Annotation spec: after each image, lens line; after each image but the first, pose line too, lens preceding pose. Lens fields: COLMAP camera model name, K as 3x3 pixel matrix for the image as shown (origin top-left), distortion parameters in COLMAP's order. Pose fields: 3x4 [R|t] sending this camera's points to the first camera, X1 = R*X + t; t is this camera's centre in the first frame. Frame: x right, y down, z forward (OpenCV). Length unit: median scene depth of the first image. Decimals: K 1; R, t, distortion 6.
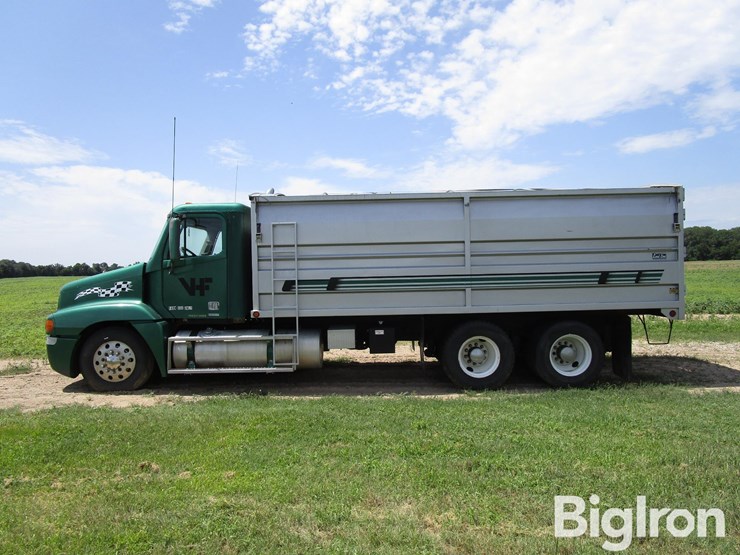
lens RADIAL K [[531.5, 0, 370.0], [0, 531.5, 277.5], [0, 0, 1]] dist [-0.022275, -0.000251]
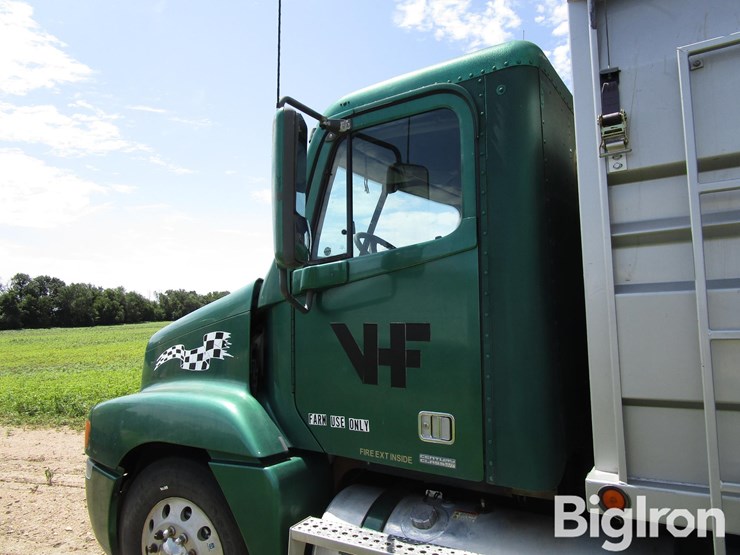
lens RADIAL K [[531.5, 0, 370.0], [0, 531.5, 277.5], [0, 0, 1]] dist [-0.022275, -0.000251]
pose [[0.854567, -0.040943, -0.517725, -0.179683], [0.005675, 0.997564, -0.069524, -0.004439], [0.519310, 0.056475, 0.852718, 0.745917]]
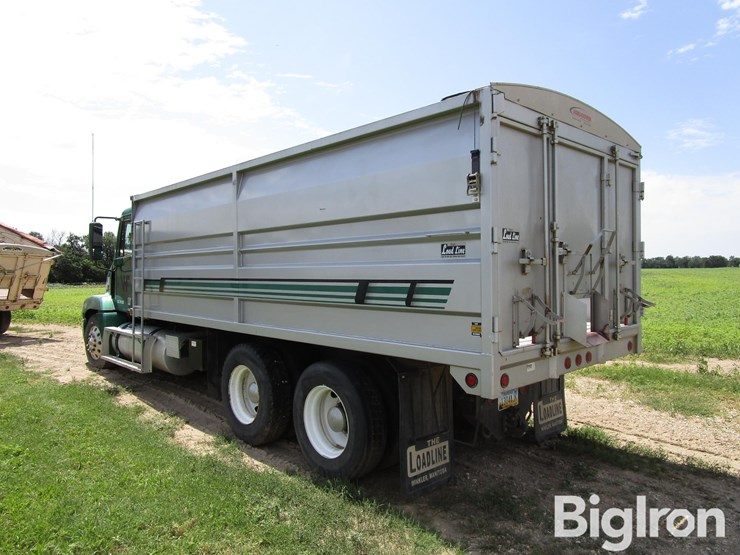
lens RADIAL K [[517.2, 0, 373.0], [0, 517.2, 274.0], [0, 0, 1]] dist [-0.009148, -0.004821]
pose [[0.703172, 0.021229, -0.710703, 0.792266], [-0.022125, 0.999723, 0.007971, -0.021220], [0.710676, 0.010119, 0.703447, 0.616232]]
